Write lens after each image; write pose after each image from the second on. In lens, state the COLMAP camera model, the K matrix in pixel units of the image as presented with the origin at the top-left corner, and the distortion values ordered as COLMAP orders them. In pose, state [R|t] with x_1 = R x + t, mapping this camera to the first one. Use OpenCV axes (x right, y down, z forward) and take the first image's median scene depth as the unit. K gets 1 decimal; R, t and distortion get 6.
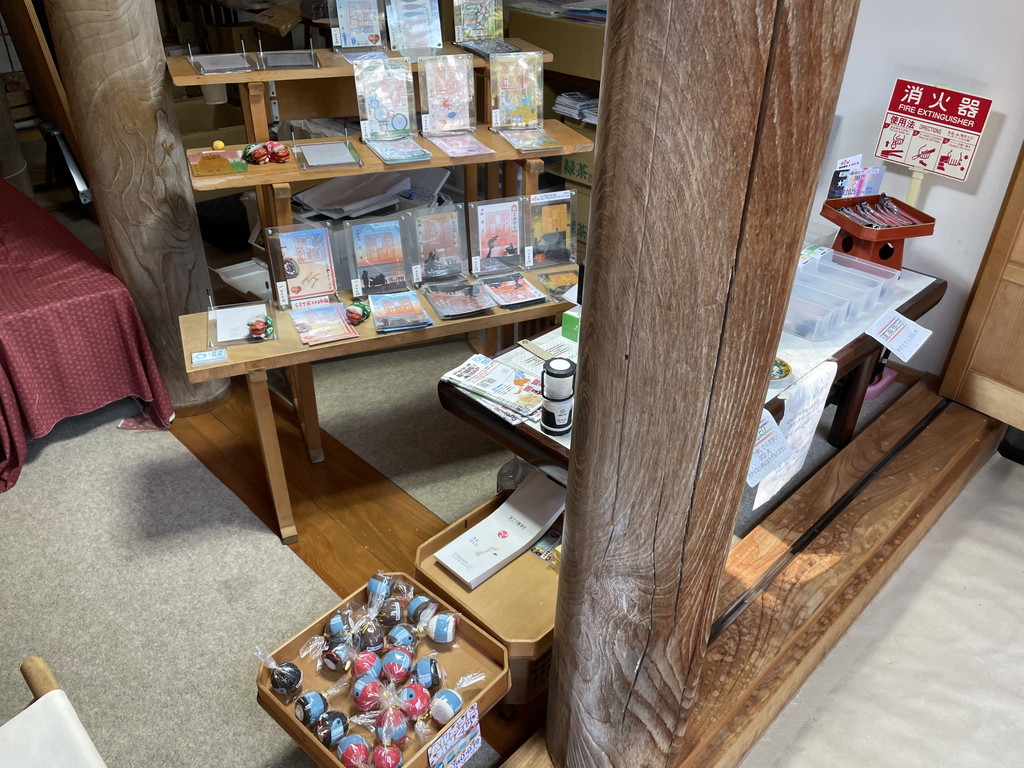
lens RADIAL K [[771.5, 0, 512.0], [0, 771.5, 384.0], [0, 0, 1]] dist [0.008772, -0.001340]
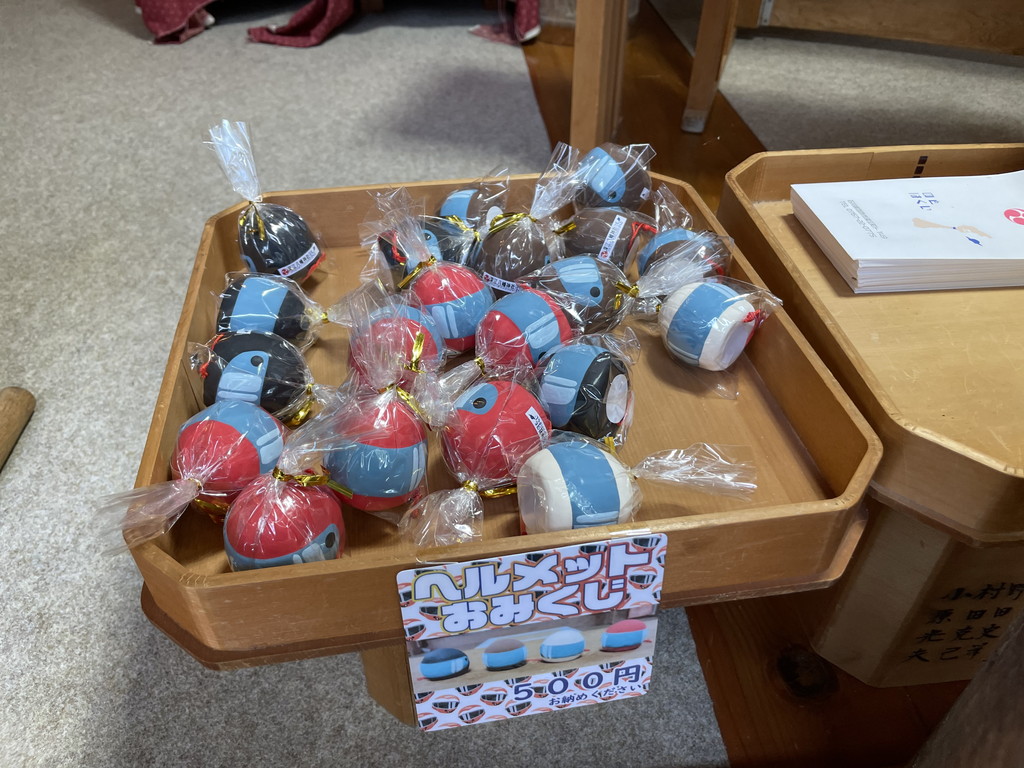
lens RADIAL K [[771.5, 0, 512.0], [0, 771.5, 384.0], [0, 0, 1]] dist [0.008772, -0.001340]
pose [[0.763688, 0.398907, -0.507596, 0.020123], [-0.334149, 0.916986, 0.217902, 0.294794], [0.552381, 0.003204, 0.833586, 0.683466]]
